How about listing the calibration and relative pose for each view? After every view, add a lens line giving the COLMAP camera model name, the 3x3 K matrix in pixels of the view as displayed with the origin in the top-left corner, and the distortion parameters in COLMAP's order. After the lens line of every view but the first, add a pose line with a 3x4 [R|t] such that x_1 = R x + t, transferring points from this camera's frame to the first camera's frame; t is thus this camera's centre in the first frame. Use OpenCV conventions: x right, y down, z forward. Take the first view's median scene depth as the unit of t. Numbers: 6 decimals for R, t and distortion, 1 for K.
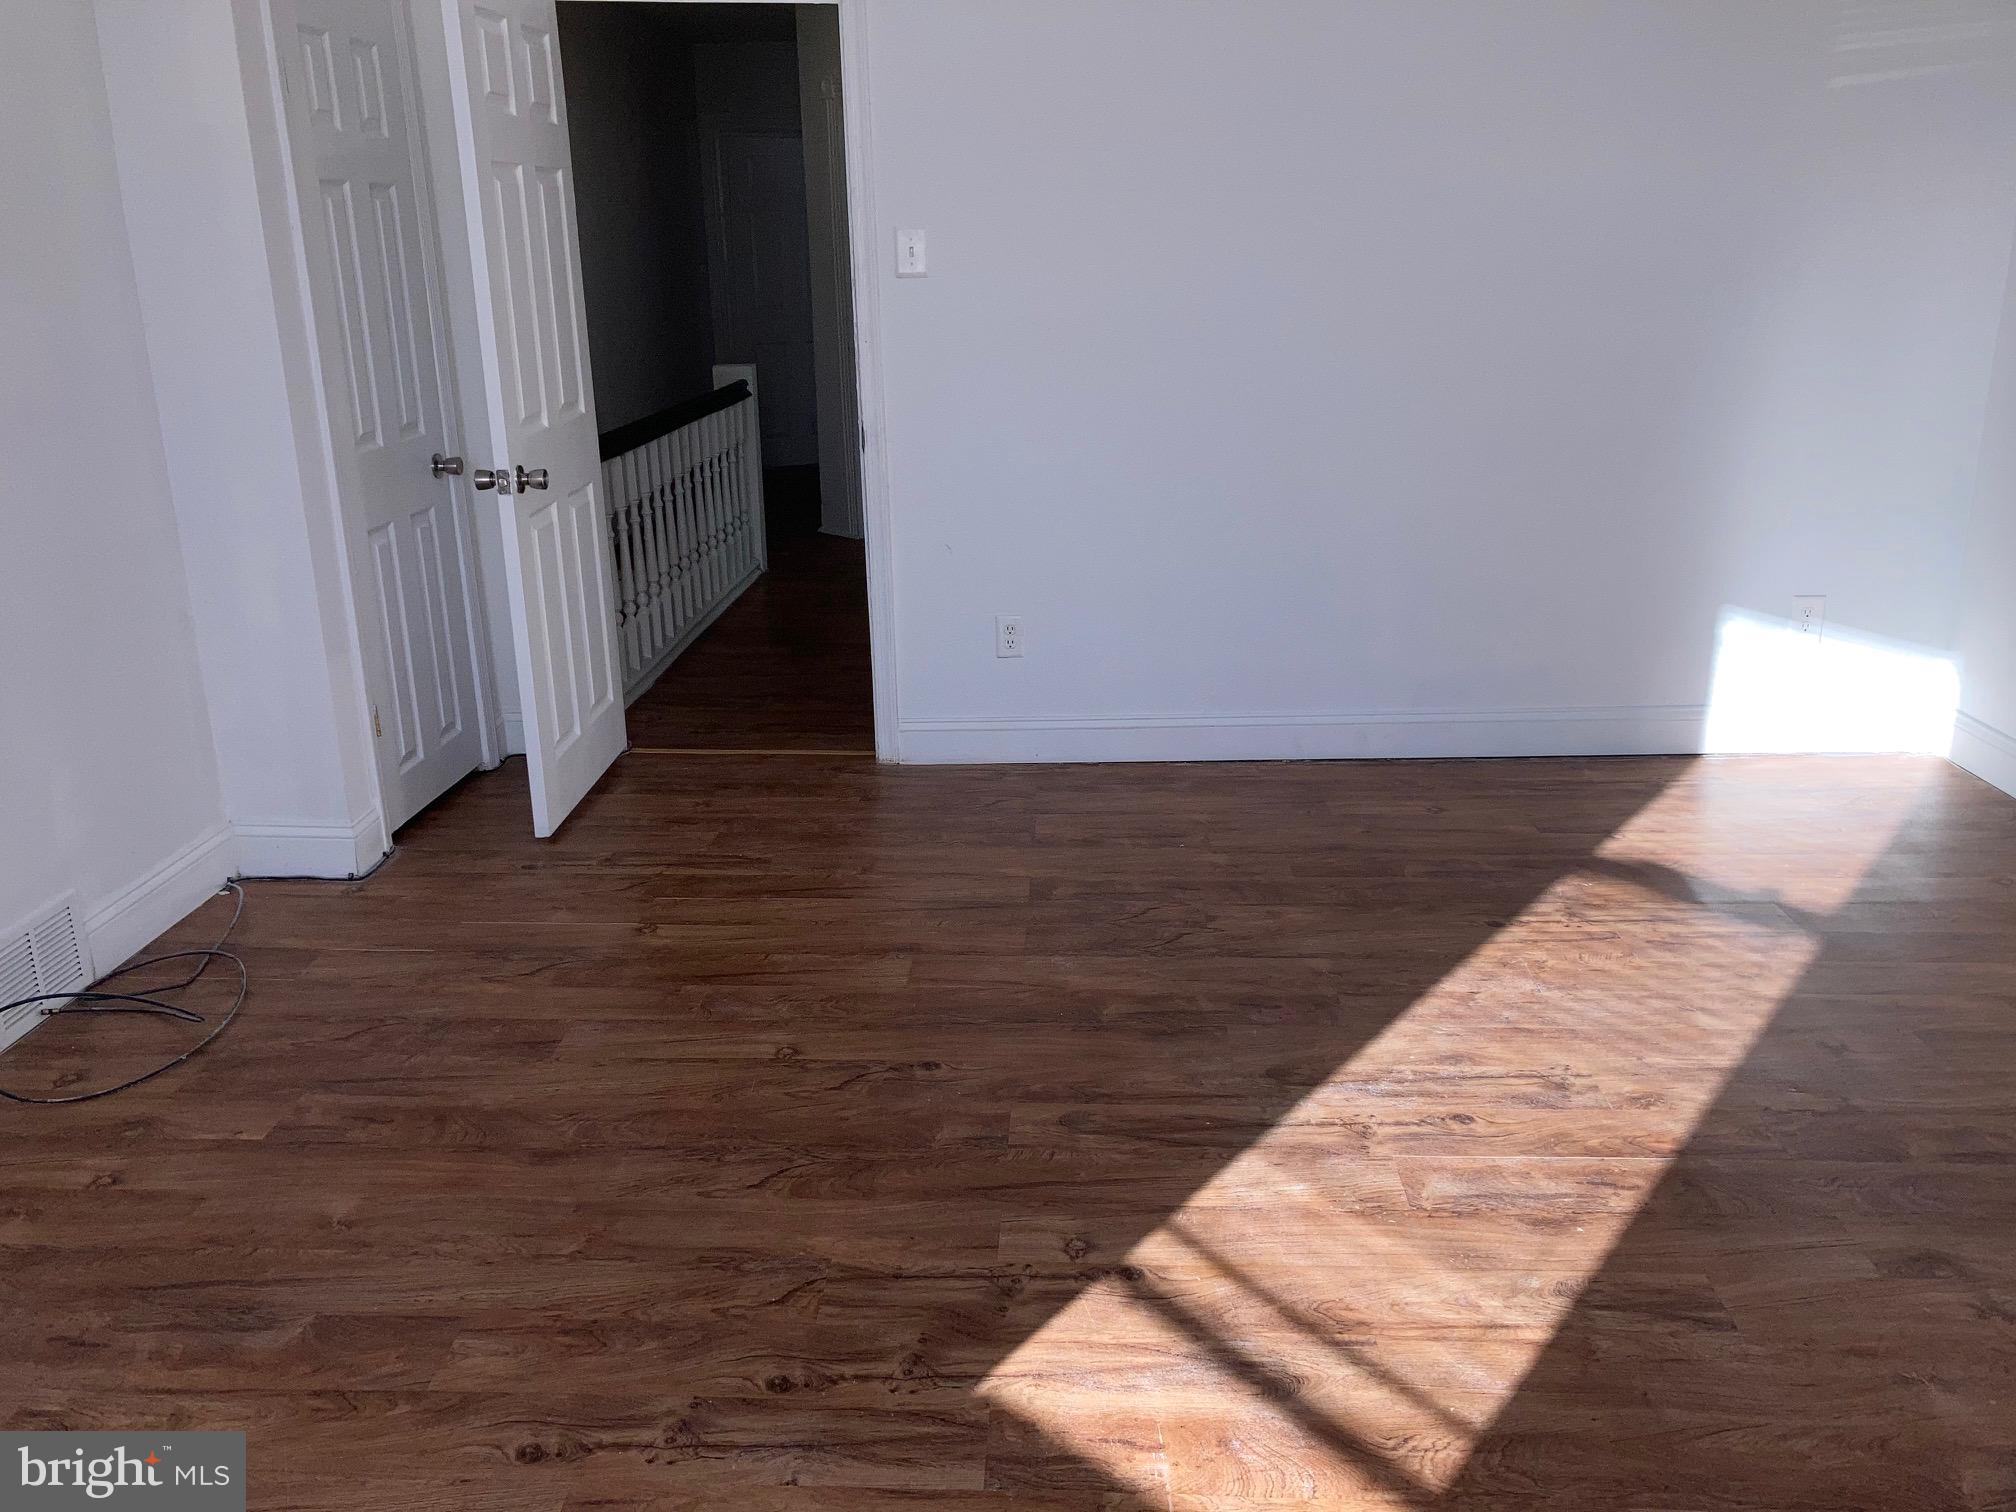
lens RADIAL K [[1625.1, 0, 1008.0], [0, 1625.1, 756.0], [0, 0, 1]] dist [0.039452, -0.043689]
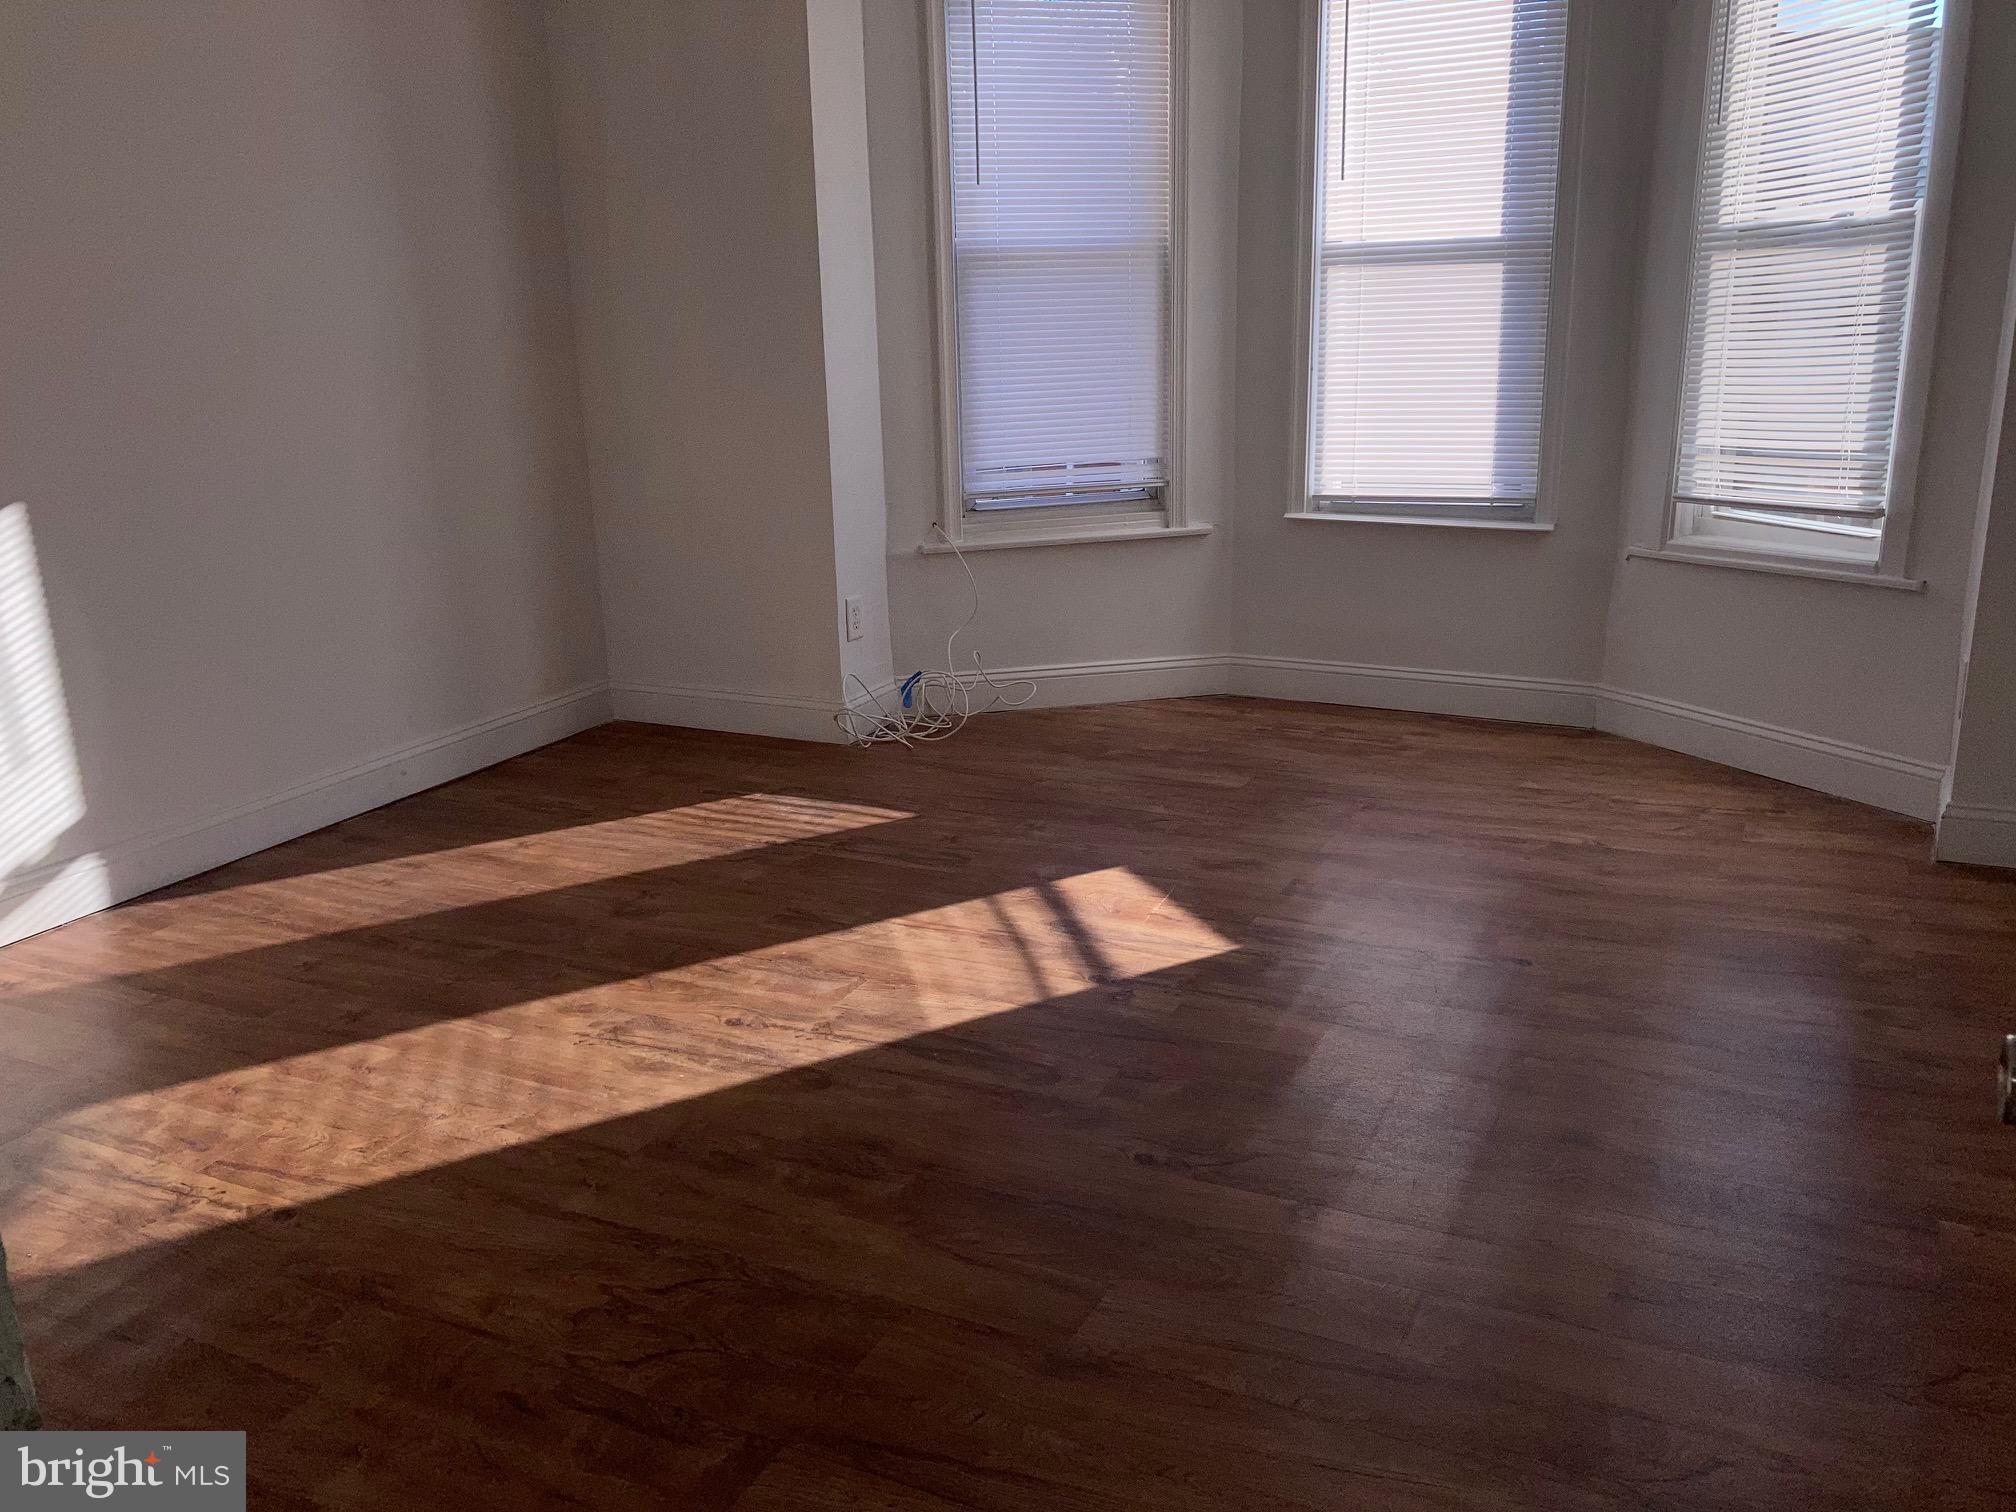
lens RADIAL K [[1625.1, 0, 1008.0], [0, 1625.1, 756.0], [0, 0, 1]] dist [0.039452, -0.043689]
pose [[-0.912010, -0.061840, 0.405479, -0.348440], [0.174052, 0.836802, 0.519103, -0.495210], [-0.371407, 0.544002, -0.752409, 1.699989]]
